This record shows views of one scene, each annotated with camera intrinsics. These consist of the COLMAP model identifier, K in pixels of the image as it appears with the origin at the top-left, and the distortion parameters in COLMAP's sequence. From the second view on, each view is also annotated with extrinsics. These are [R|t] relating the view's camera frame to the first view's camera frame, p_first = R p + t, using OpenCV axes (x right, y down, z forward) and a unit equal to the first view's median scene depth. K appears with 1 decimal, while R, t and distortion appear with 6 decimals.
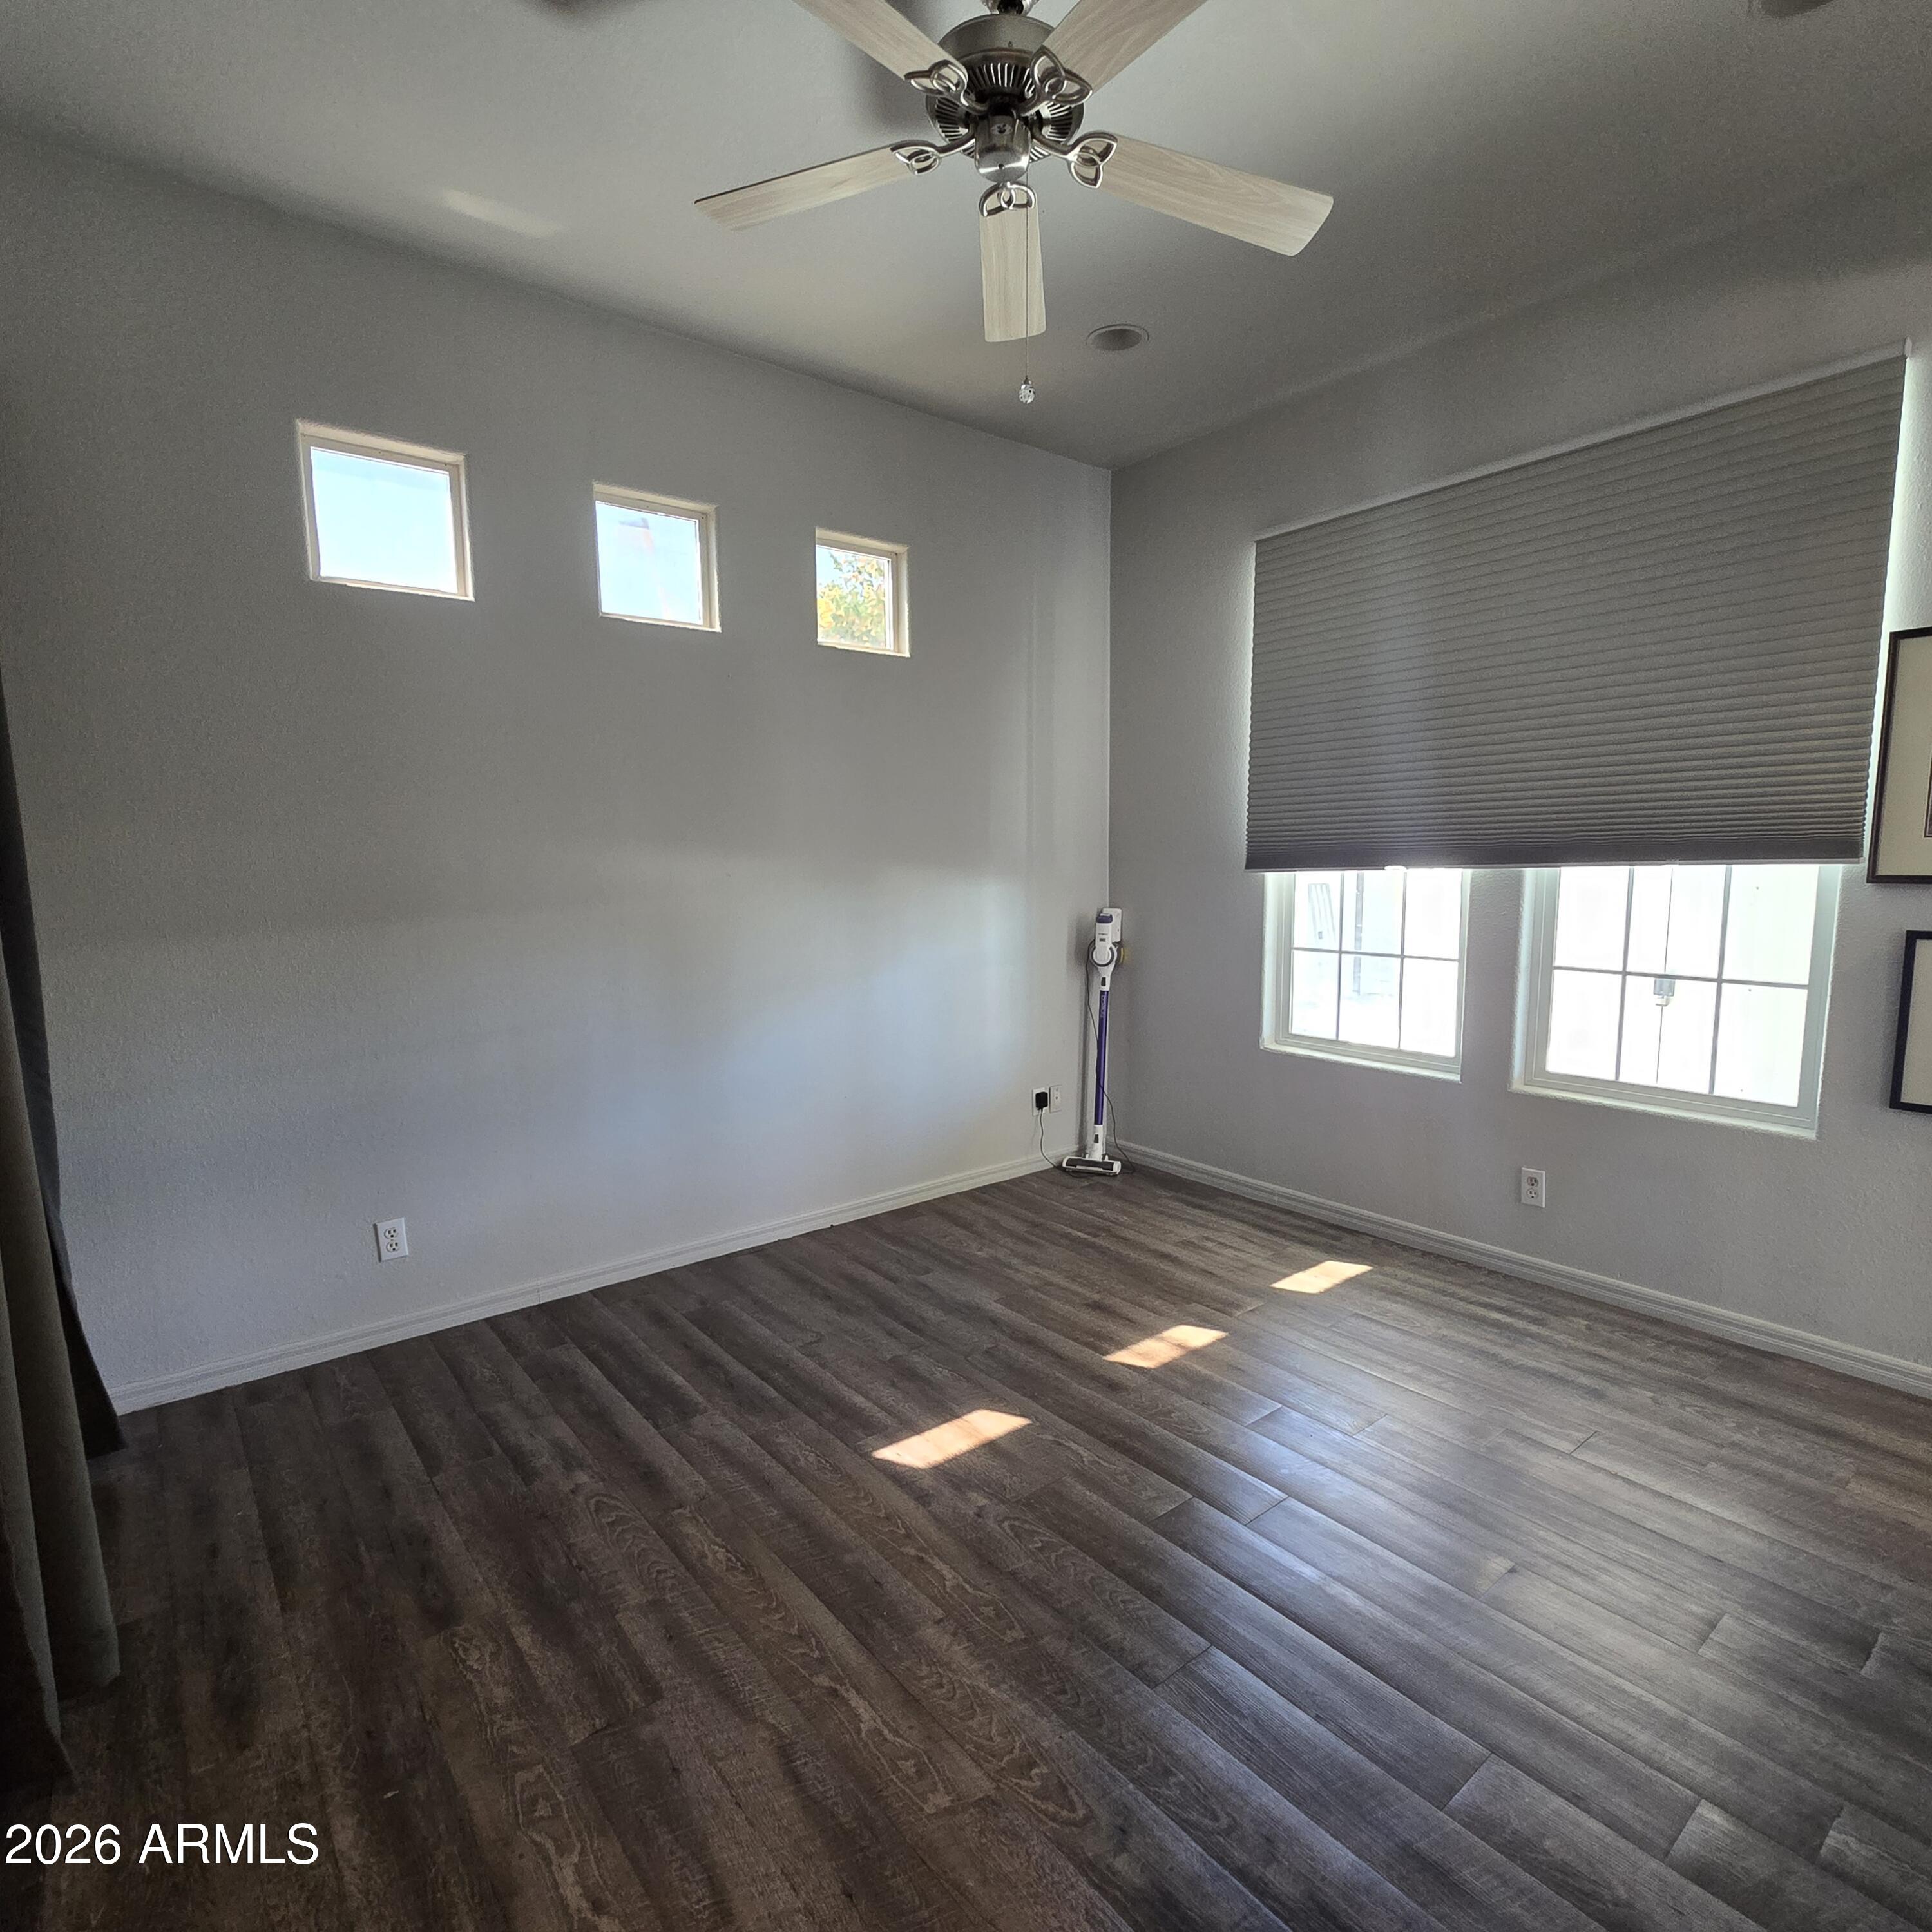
lens RADIAL K [[1062.3, 0, 969.1], [0, 1062.3, 979.4], [0, 0, 1]] dist [0.000717, -0.002942]
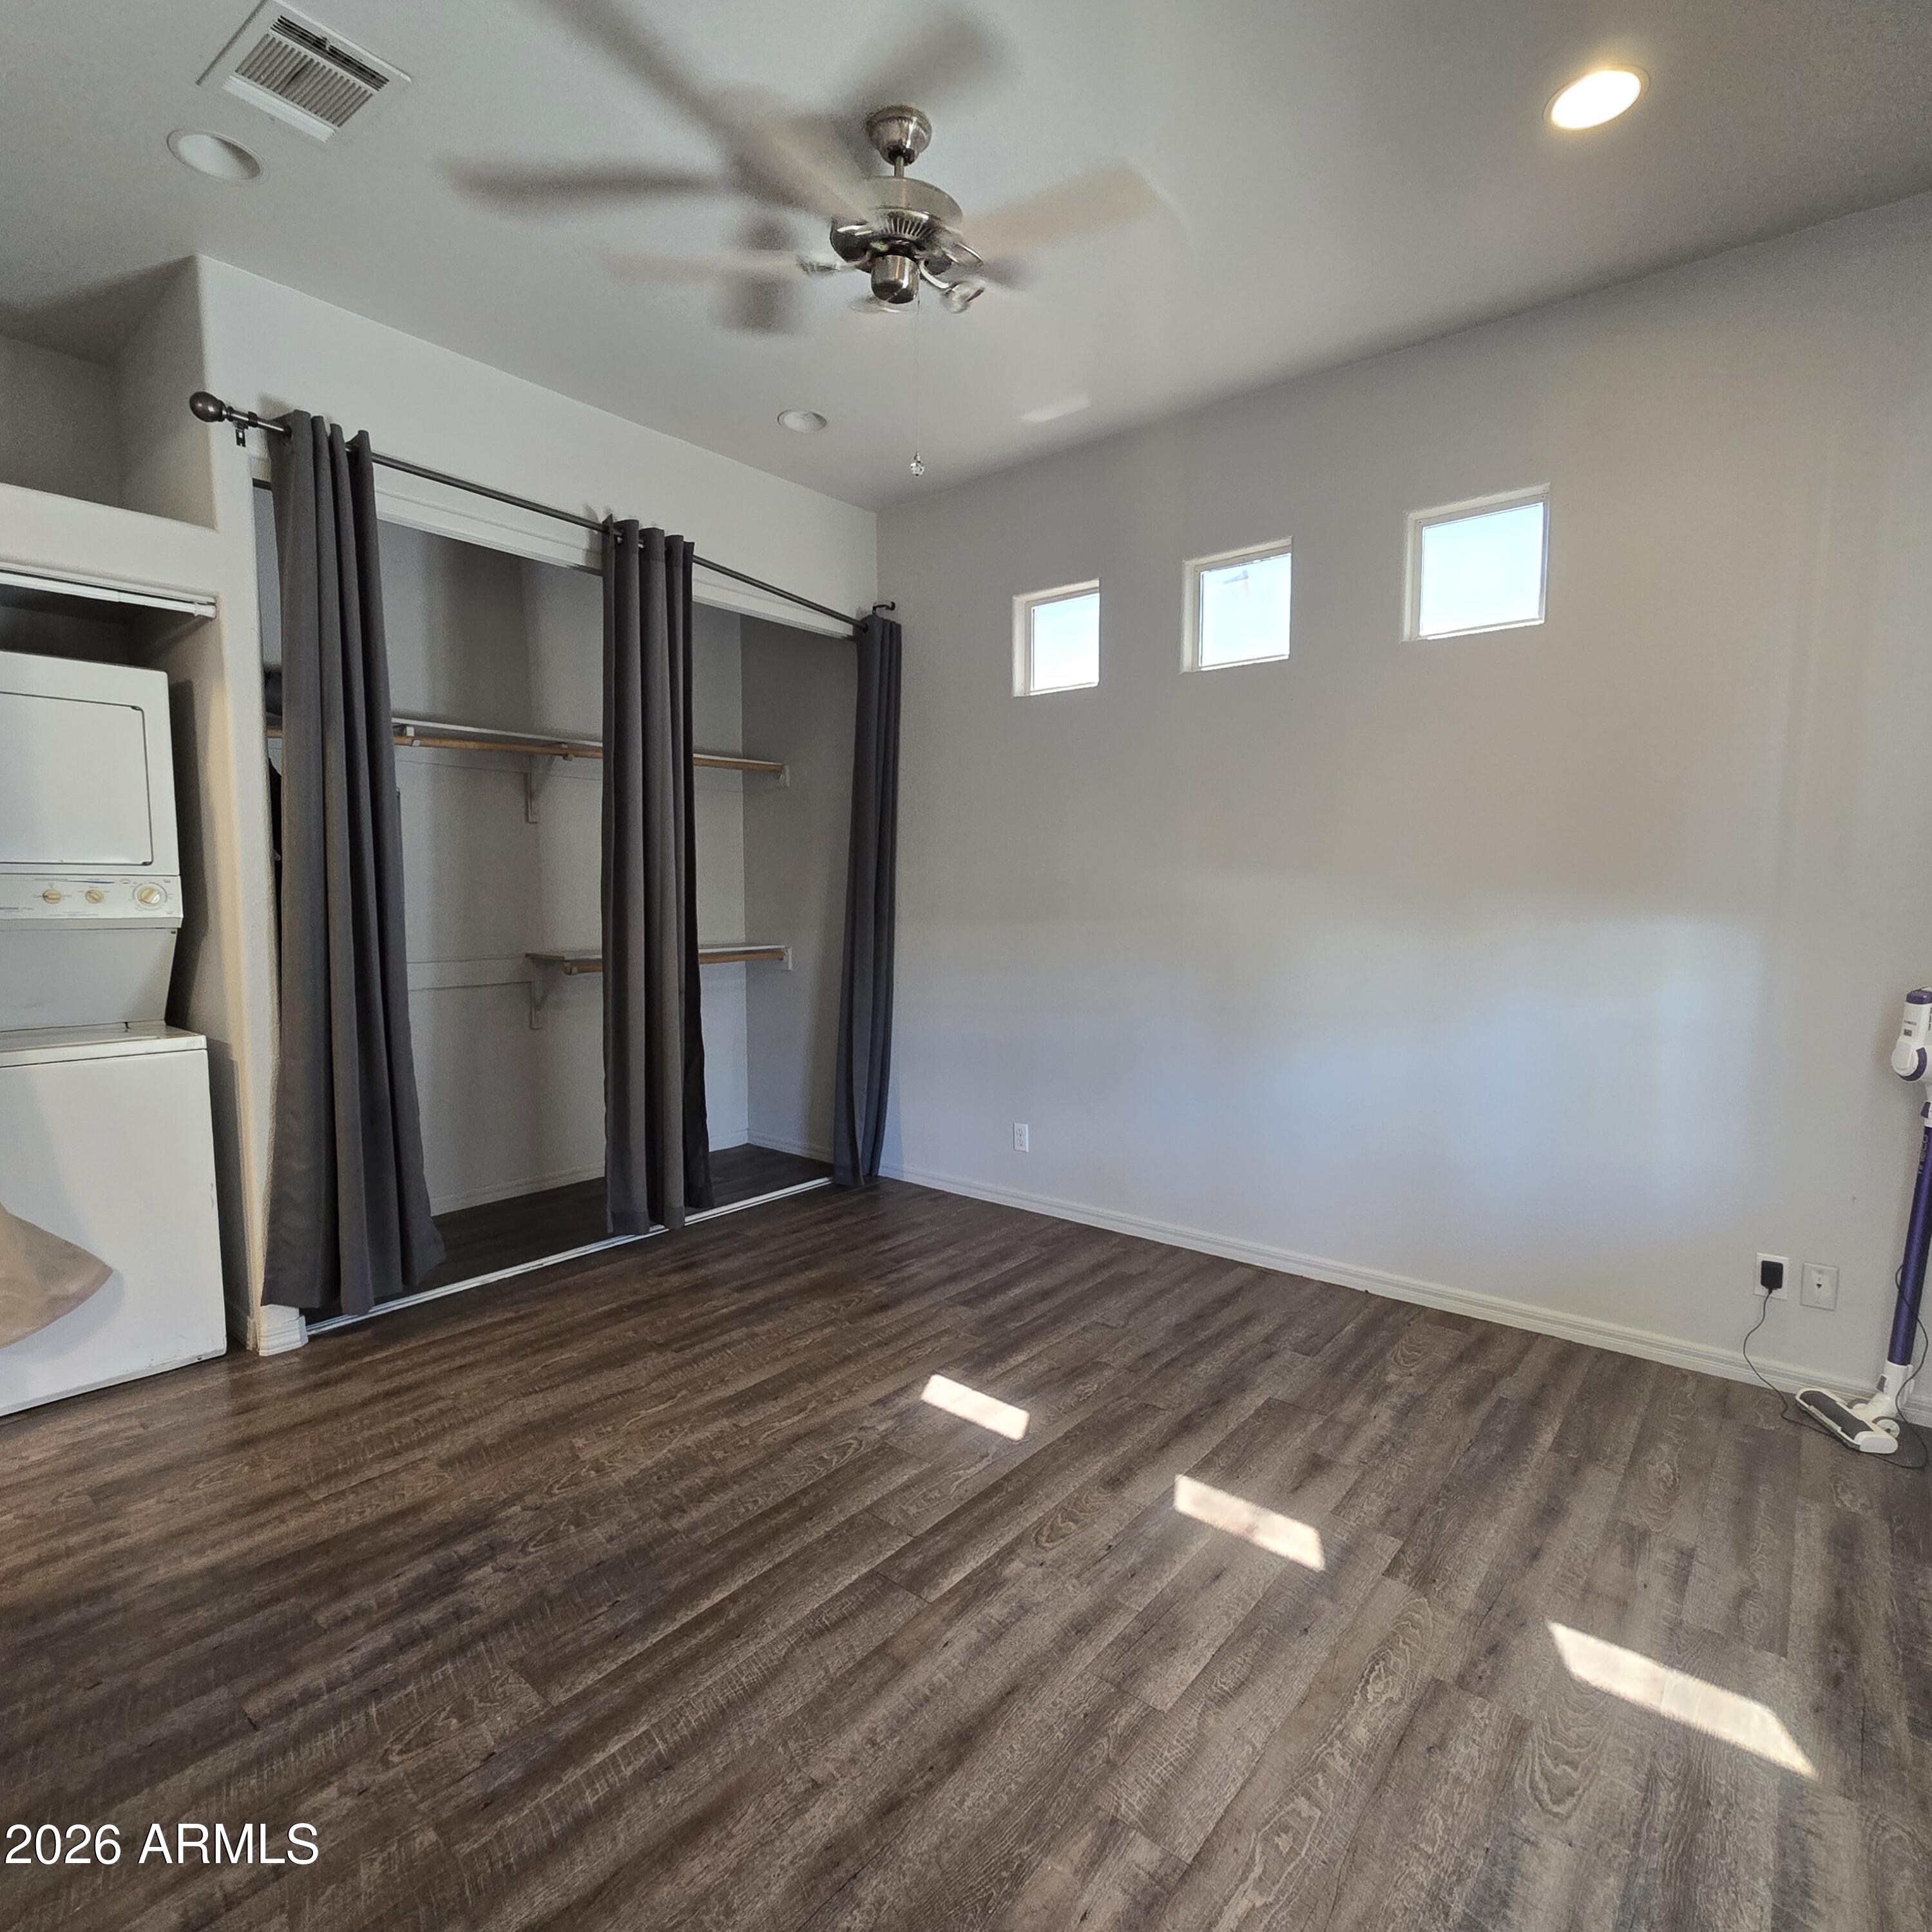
lens RADIAL K [[1052.8, 0, 972.3], [0, 1052.8, 989.3], [0, 0, 1]] dist [-0.001752, -0.002048]
pose [[0.206641, 0.107529, -0.972490, 0.833869], [-0.120780, 0.989144, 0.083707, -0.070812], [0.970933, 0.100160, 0.217385, 0.600722]]
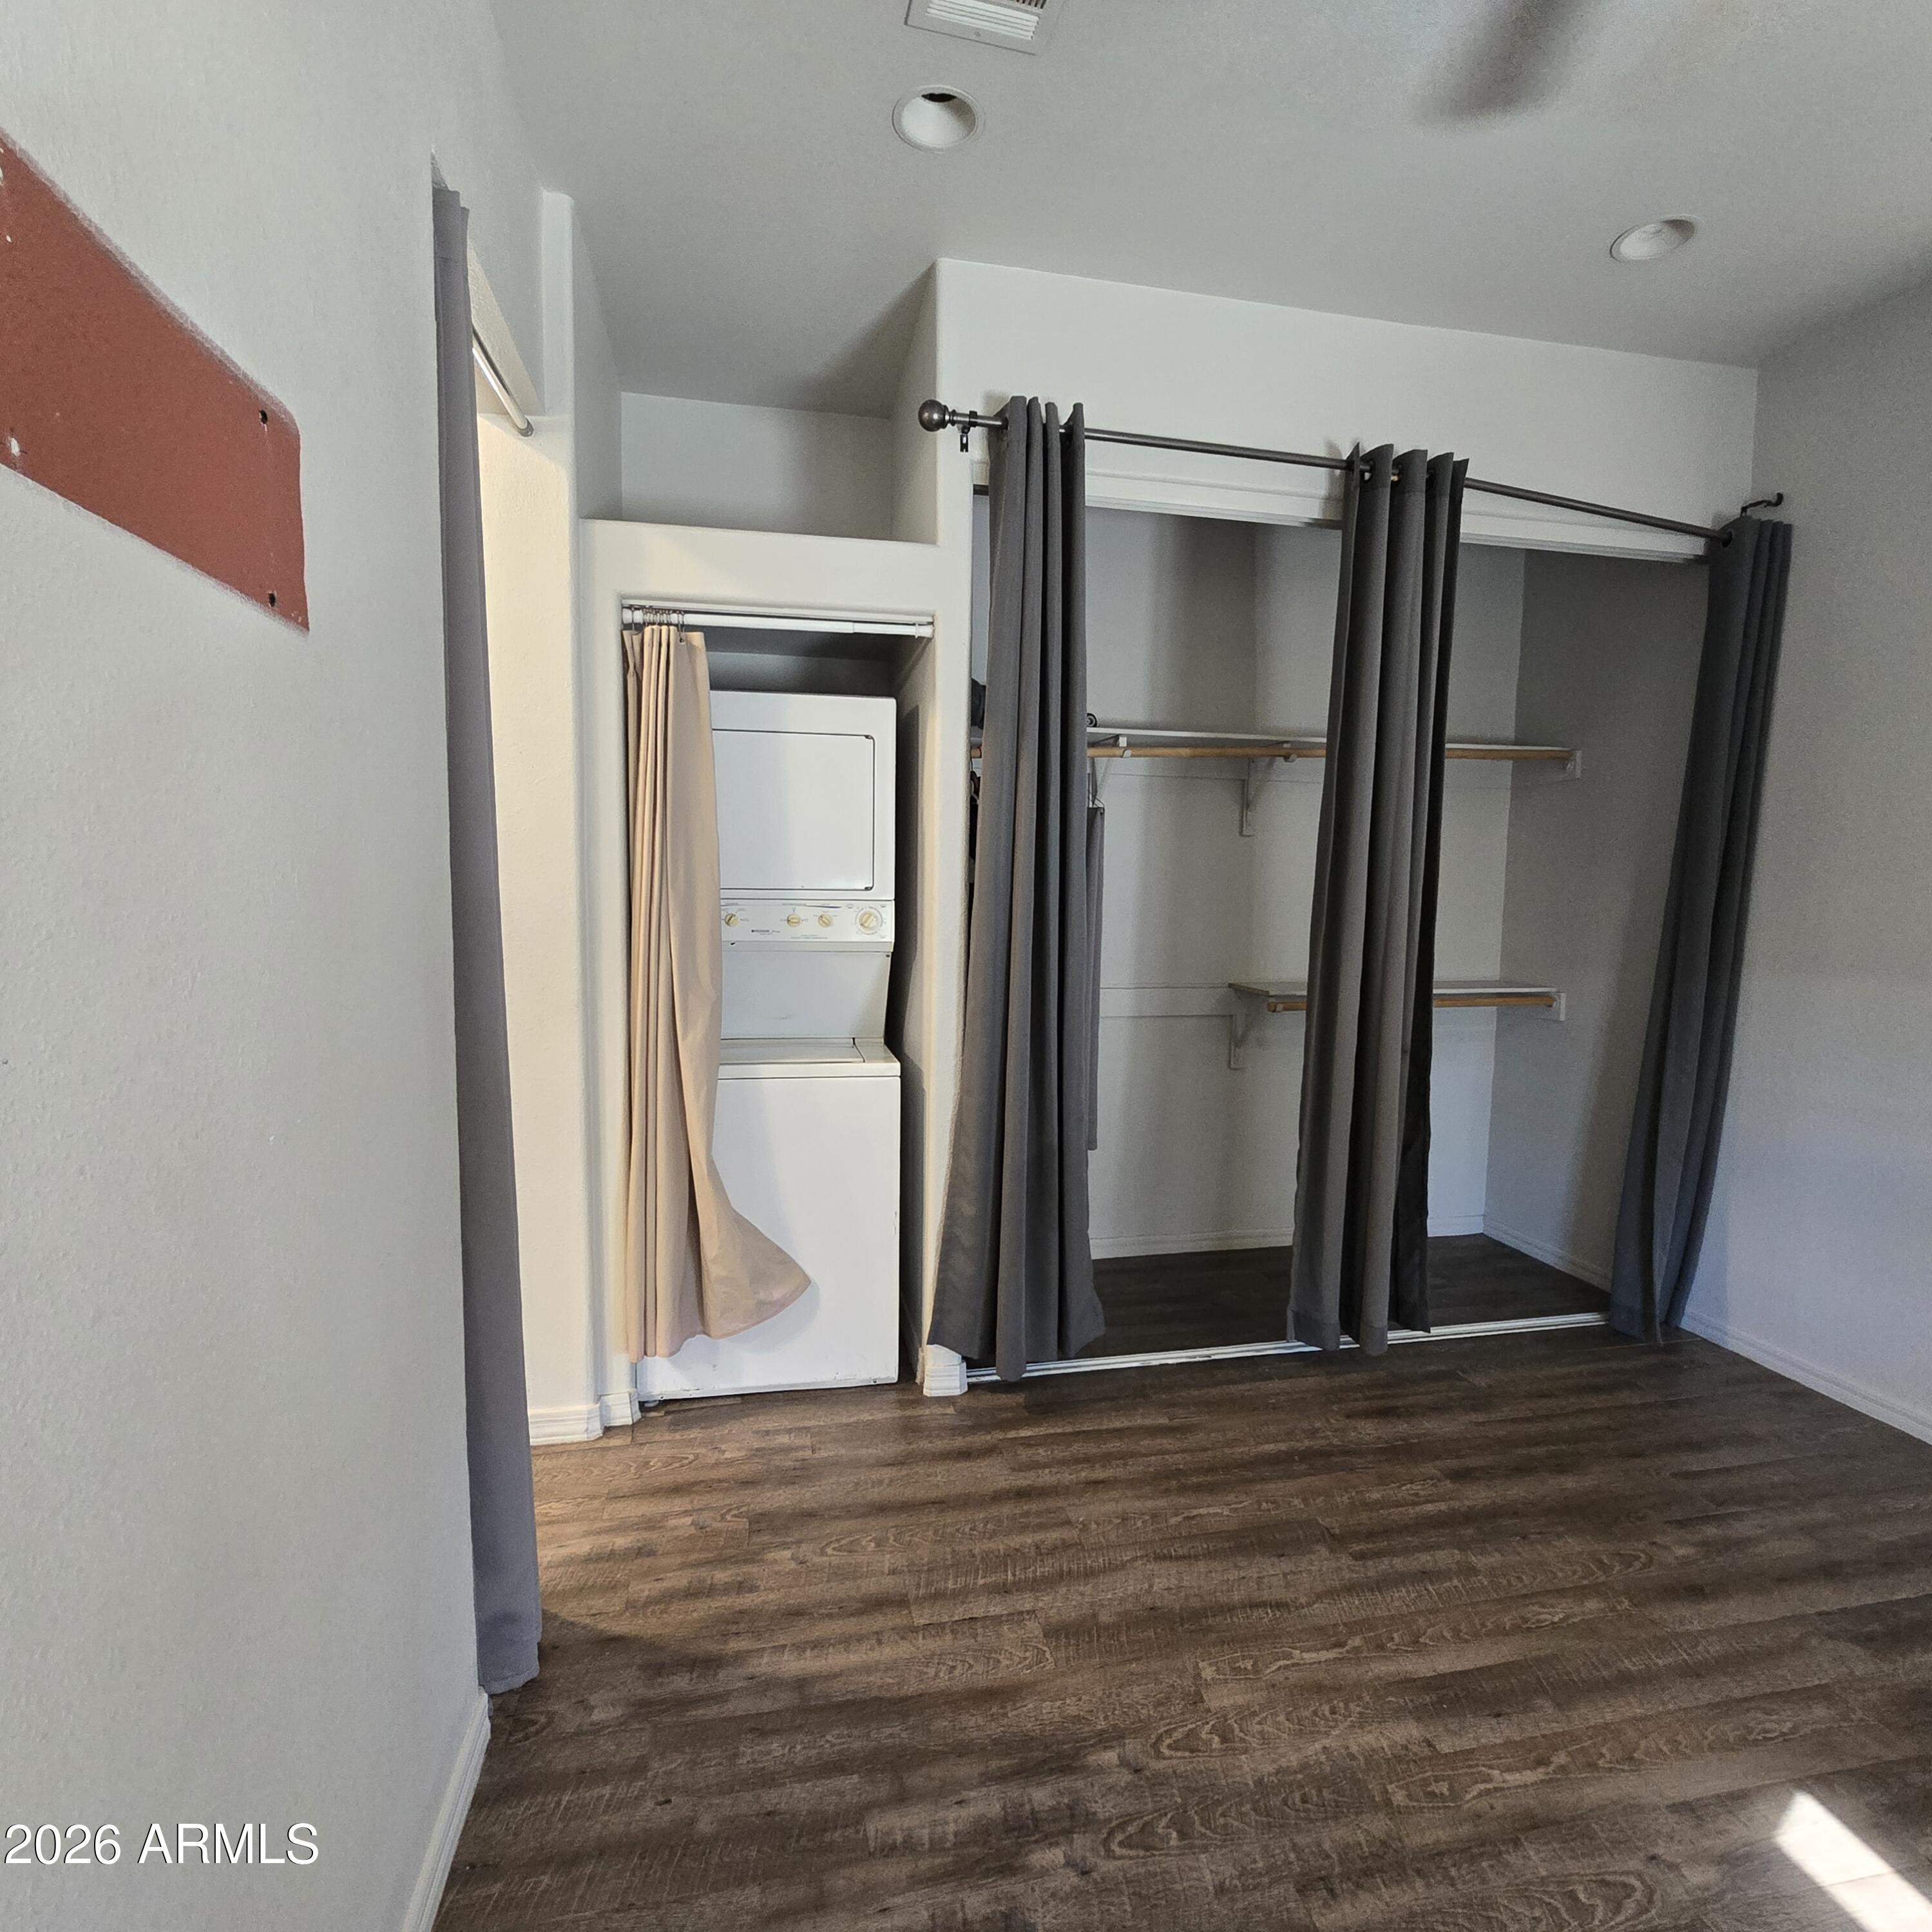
lens RADIAL K [[1052.8, 0, 972.3], [0, 1052.8, 989.3], [0, 0, 1]] dist [-0.001752, -0.002048]
pose [[-0.450342, 0.095715, -0.887711, 0.570882], [-0.110188, 0.980679, 0.161639, -0.090590], [0.886031, 0.170608, -0.431095, 0.591465]]
